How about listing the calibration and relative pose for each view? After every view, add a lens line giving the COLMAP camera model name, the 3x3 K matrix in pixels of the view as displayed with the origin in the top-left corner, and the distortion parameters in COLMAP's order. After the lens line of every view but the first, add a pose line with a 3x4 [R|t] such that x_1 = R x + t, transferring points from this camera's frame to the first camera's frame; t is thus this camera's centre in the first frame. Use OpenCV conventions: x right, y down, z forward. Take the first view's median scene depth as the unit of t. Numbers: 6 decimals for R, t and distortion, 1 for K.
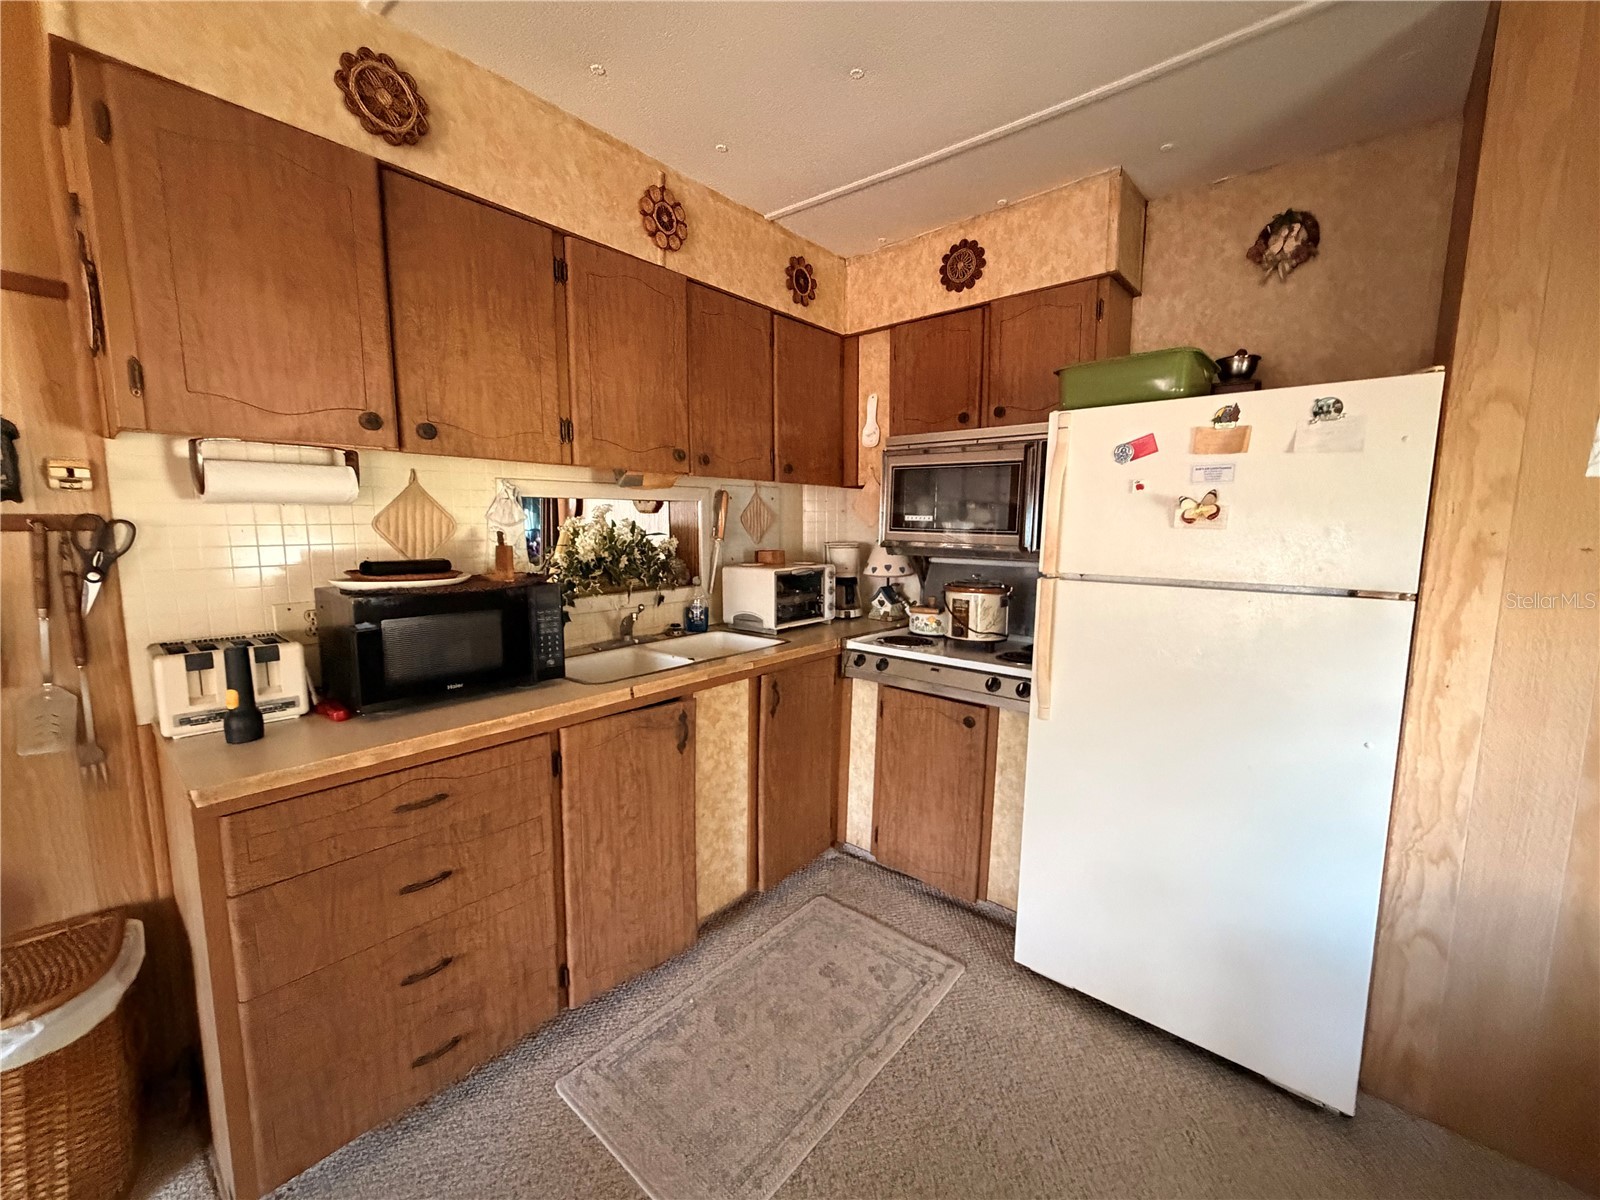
lens RADIAL K [[638.1, 0, 806.0], [0, 638.1, 598.9], [0, 0, 1]] dist [-0.000869, 0.000310]
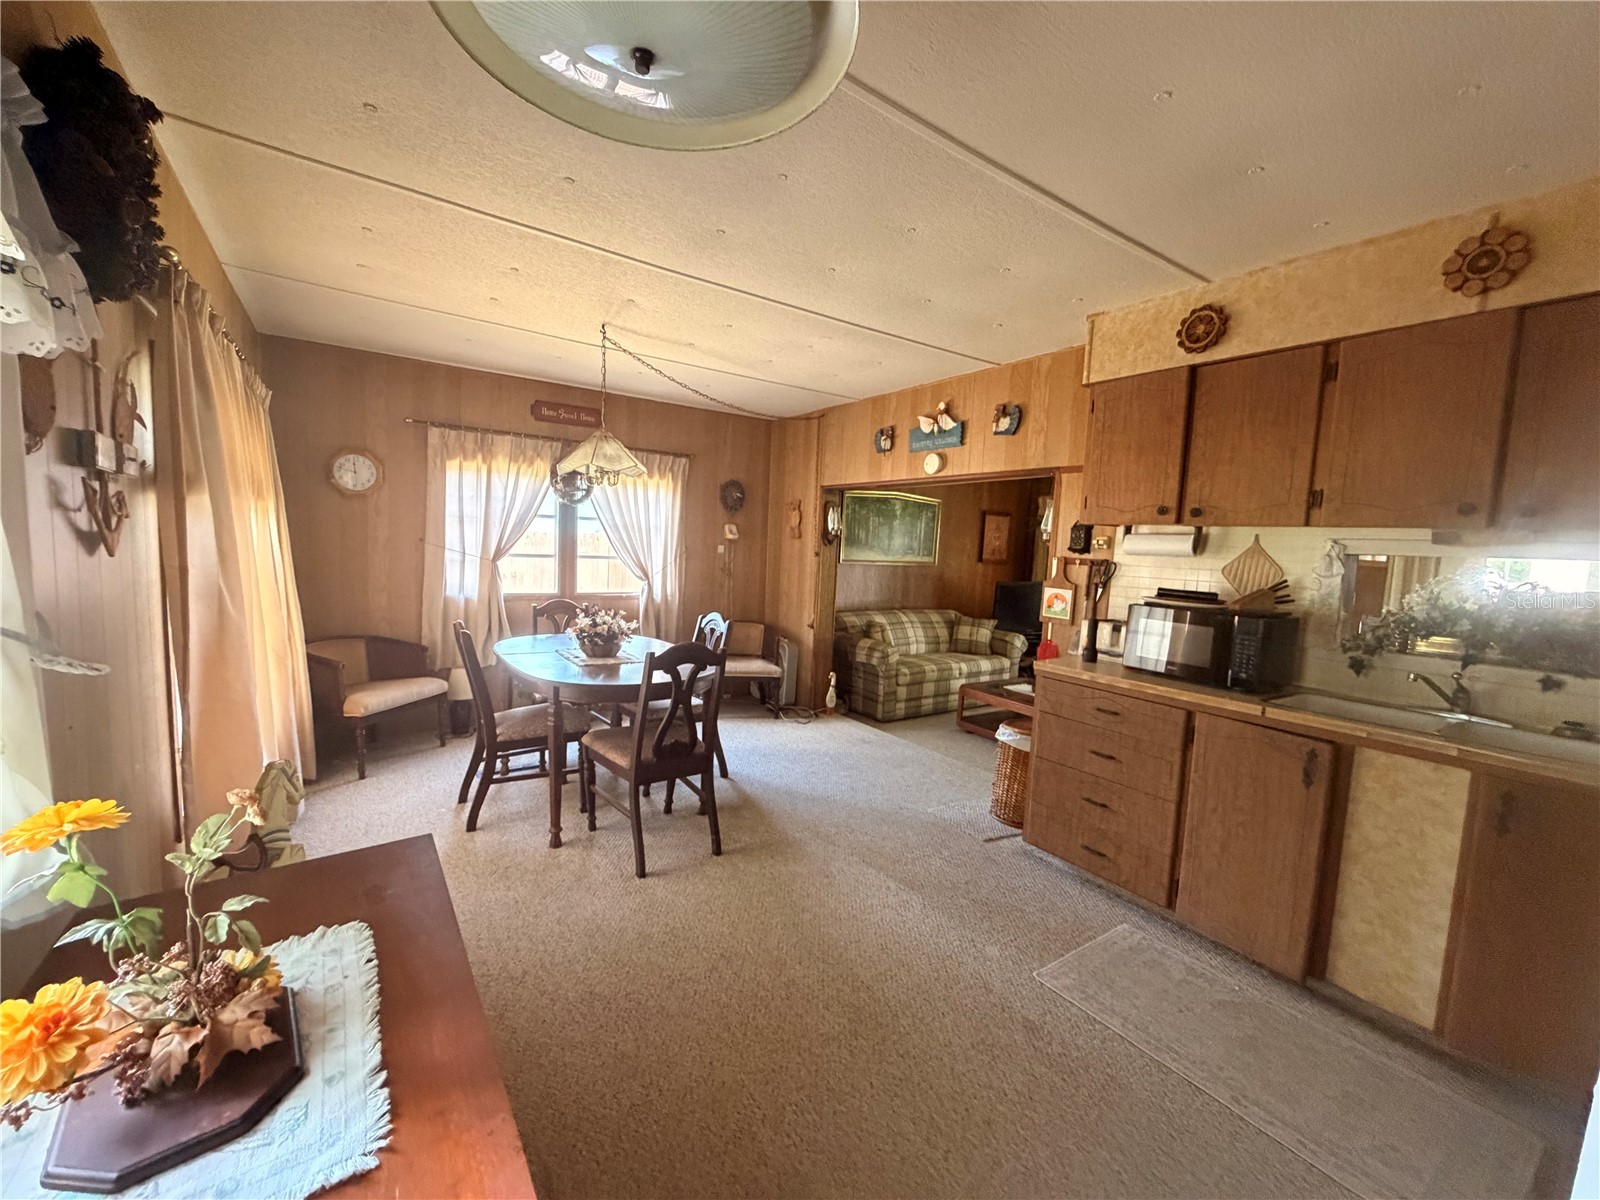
lens RADIAL K [[638.1, 0, 804.7], [0, 638.1, 597.1], [0, 0, 1]] dist [-0.000869, 0.000310]
pose [[-0.246324, 0.064391, -0.967046, 1.065399], [-0.168775, 0.979695, 0.108223, -0.048239], [0.954379, 0.189871, -0.230455, 0.388427]]
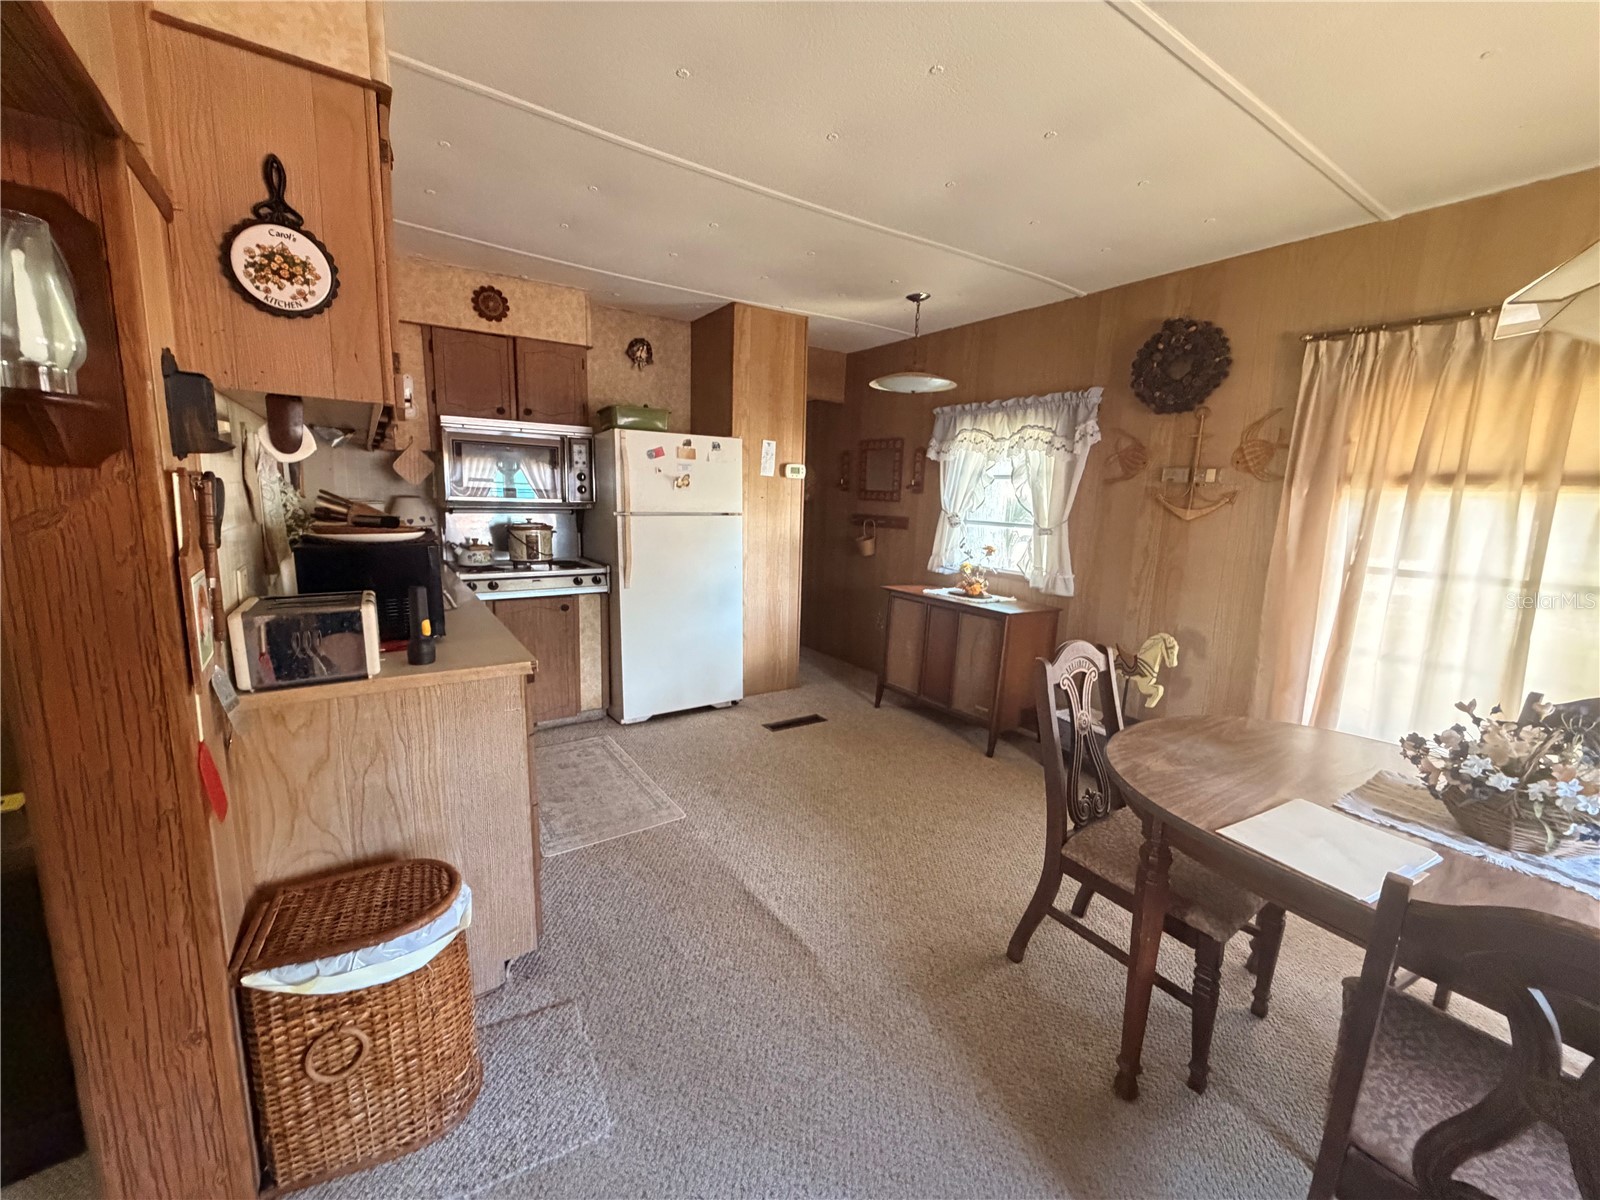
lens RADIAL K [[638.1, 0, 798.8], [0, 638.1, 602.8], [0, 0, 1]] dist [-0.000869, 0.000310]
pose [[0.258195, -0.164516, 0.951982, -1.506655], [0.094113, 0.984990, 0.144695, -0.000494], [-0.961498, 0.052235, 0.269803, -0.031607]]
